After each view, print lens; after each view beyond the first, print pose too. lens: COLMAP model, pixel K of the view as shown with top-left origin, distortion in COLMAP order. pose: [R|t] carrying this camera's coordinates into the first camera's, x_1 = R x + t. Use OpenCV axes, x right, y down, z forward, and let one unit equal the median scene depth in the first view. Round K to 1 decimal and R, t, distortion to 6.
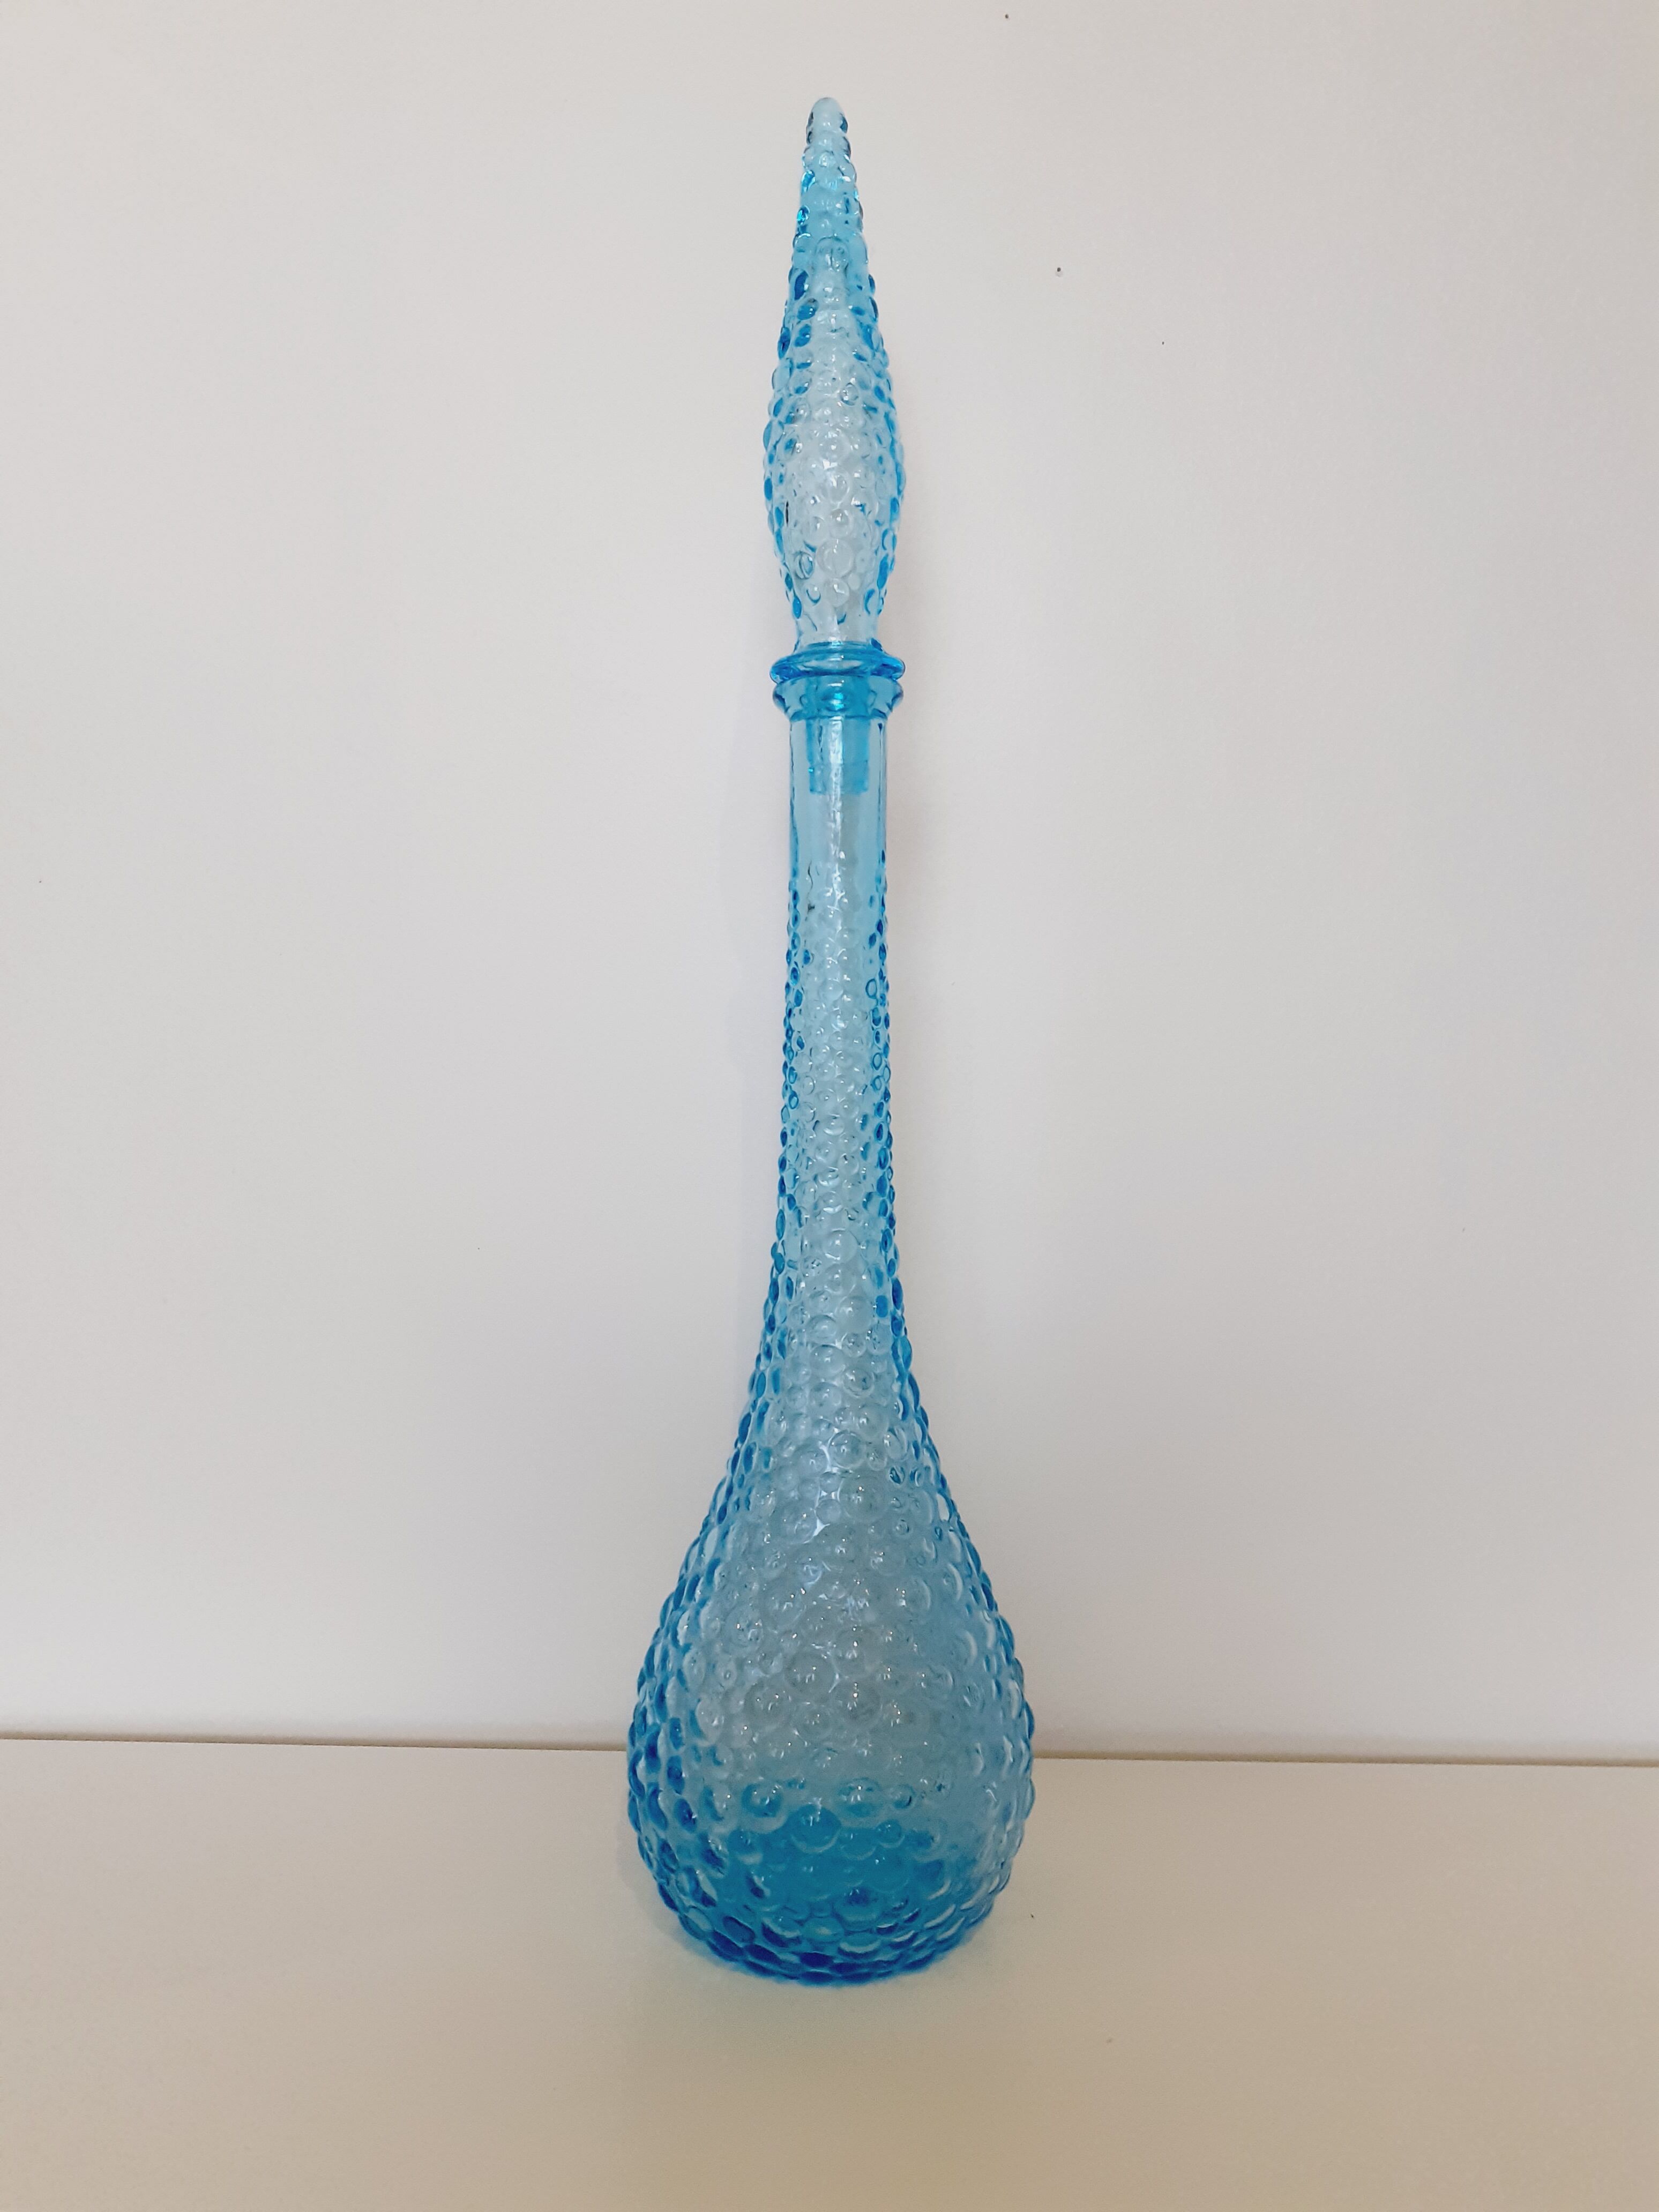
lens RADIAL K [[1783.2, 0, 822.5], [0, 1783.2, 1145.1], [0, 0, 1]] dist [0.038828, -0.031516]
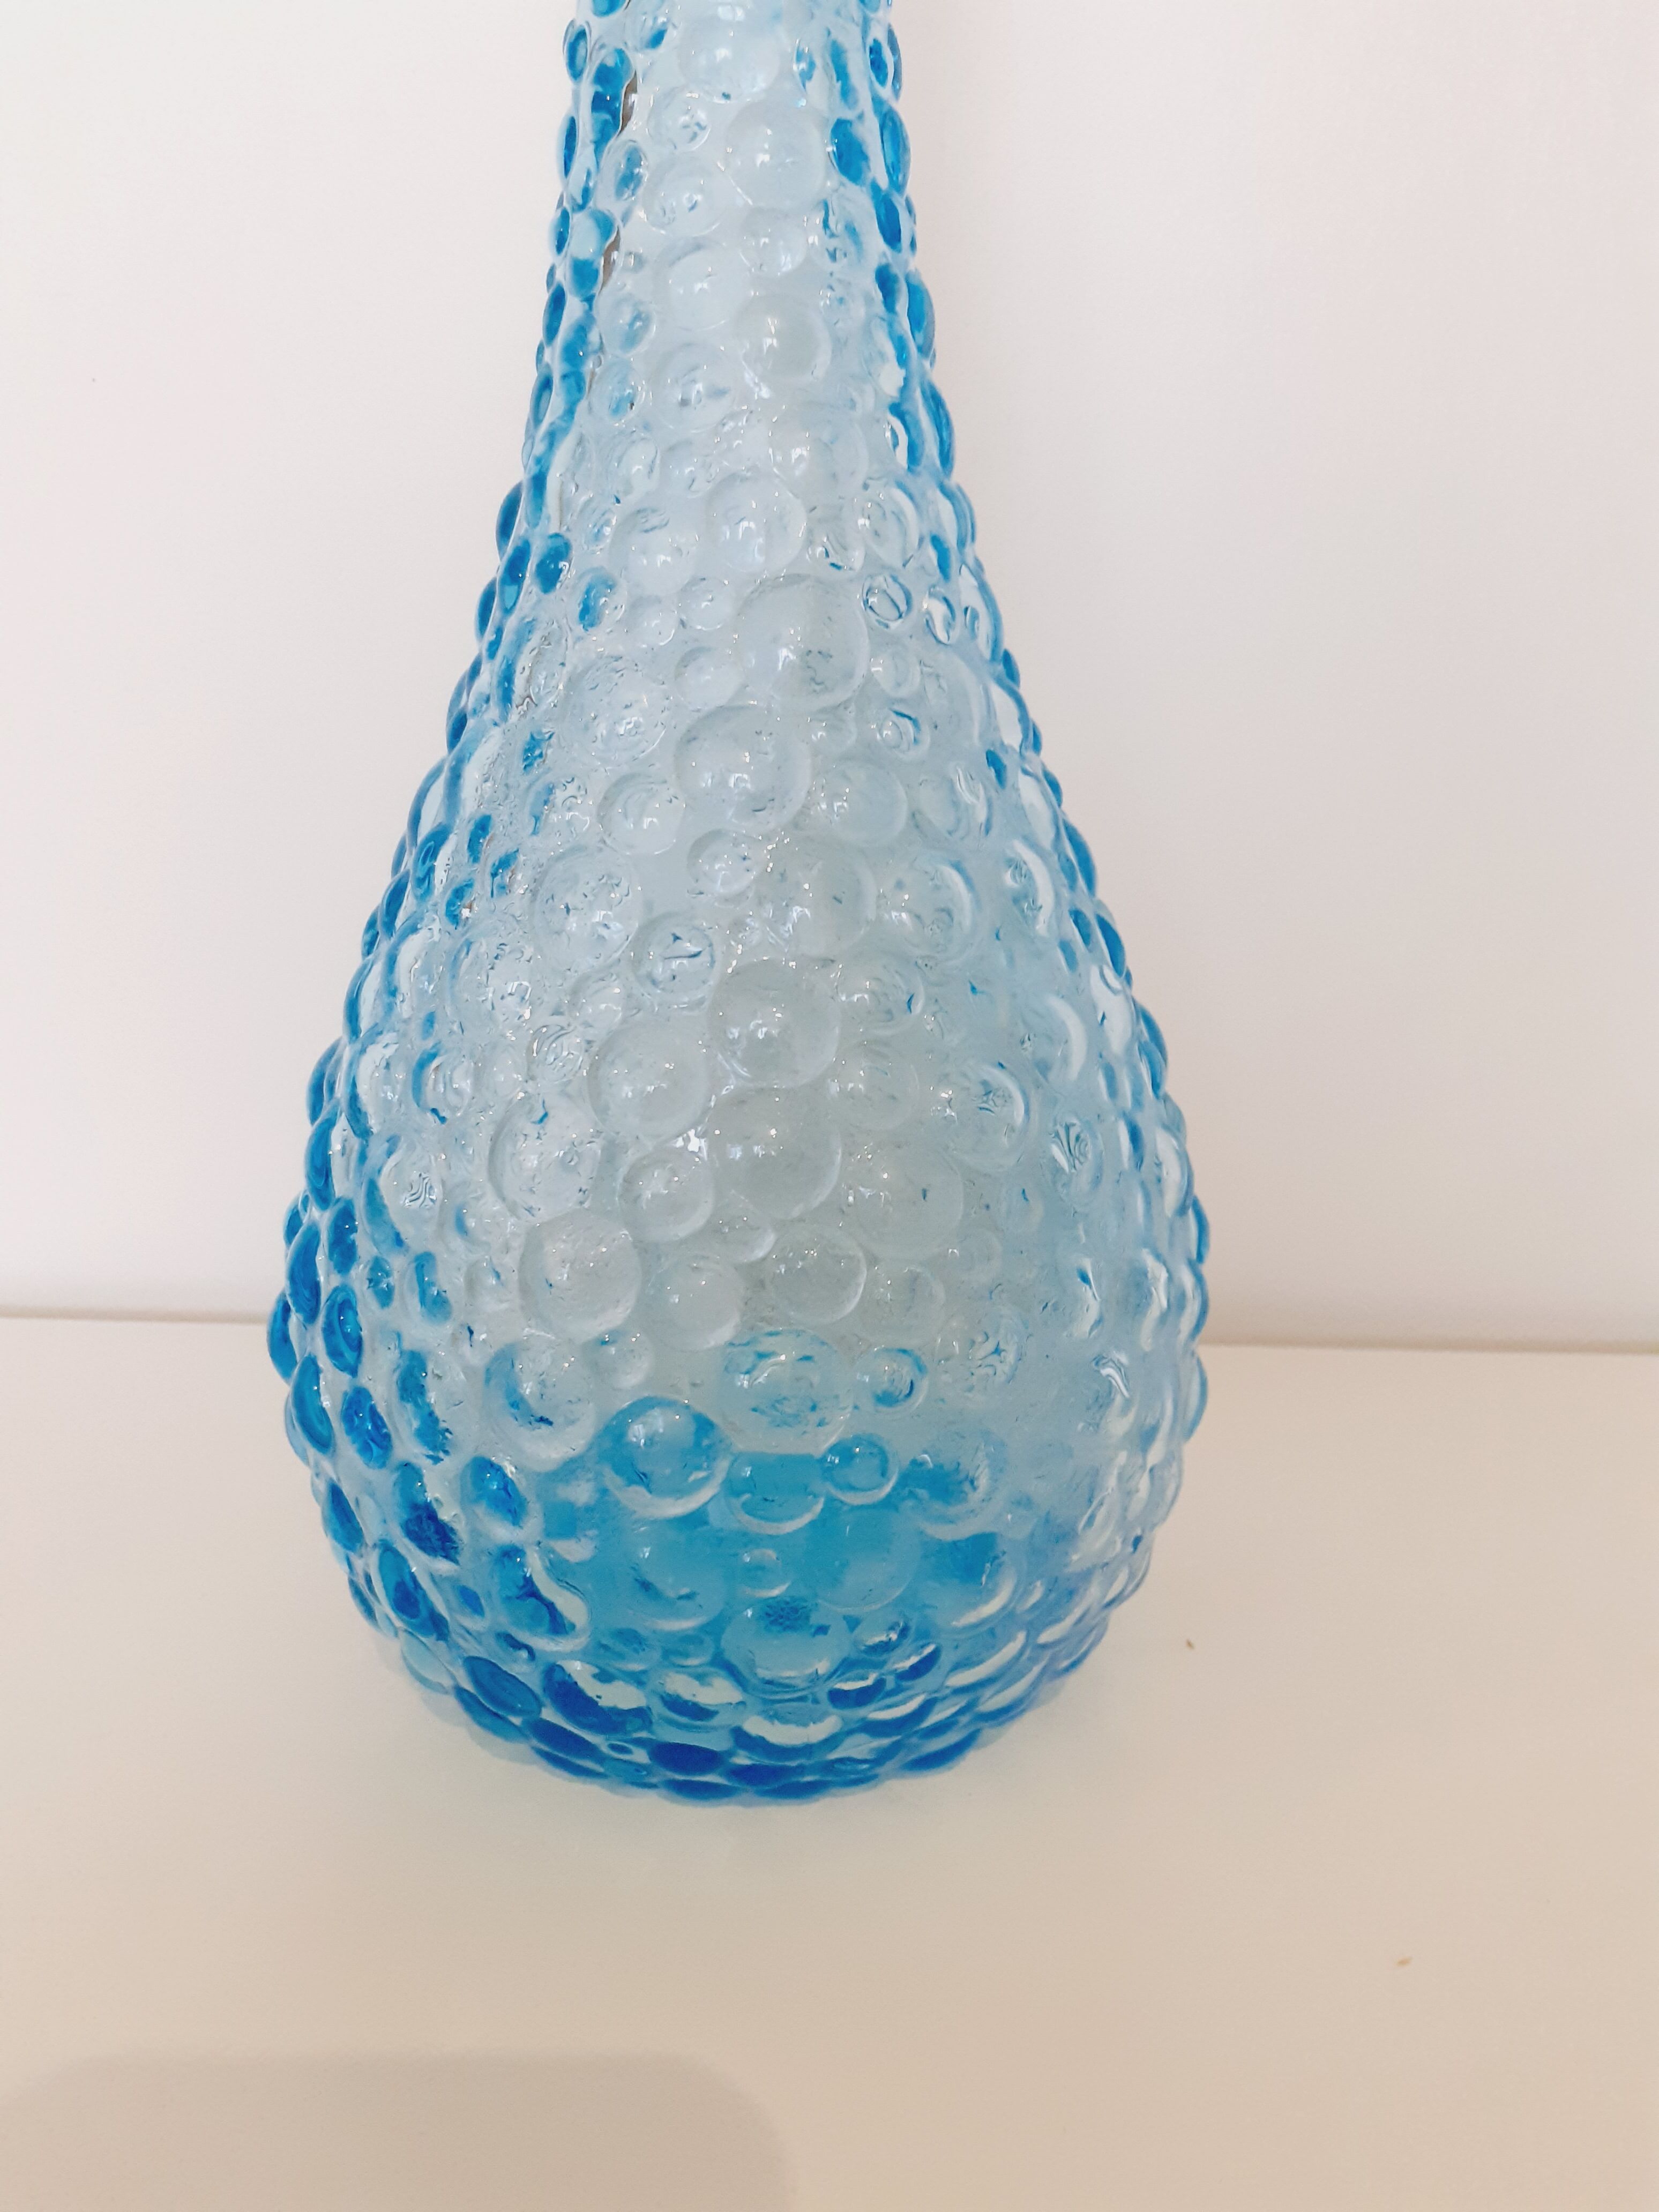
lens RADIAL K [[1783.2, 0, 826.9], [0, 1783.2, 1171.3], [0, 0, 1]] dist [0.038828, -0.031516]
pose [[0.999372, -0.000972, -0.035425, 0.042650], [0.007375, 0.983442, 0.181073, 0.240308], [0.034662, -0.181220, 0.982831, 0.604680]]
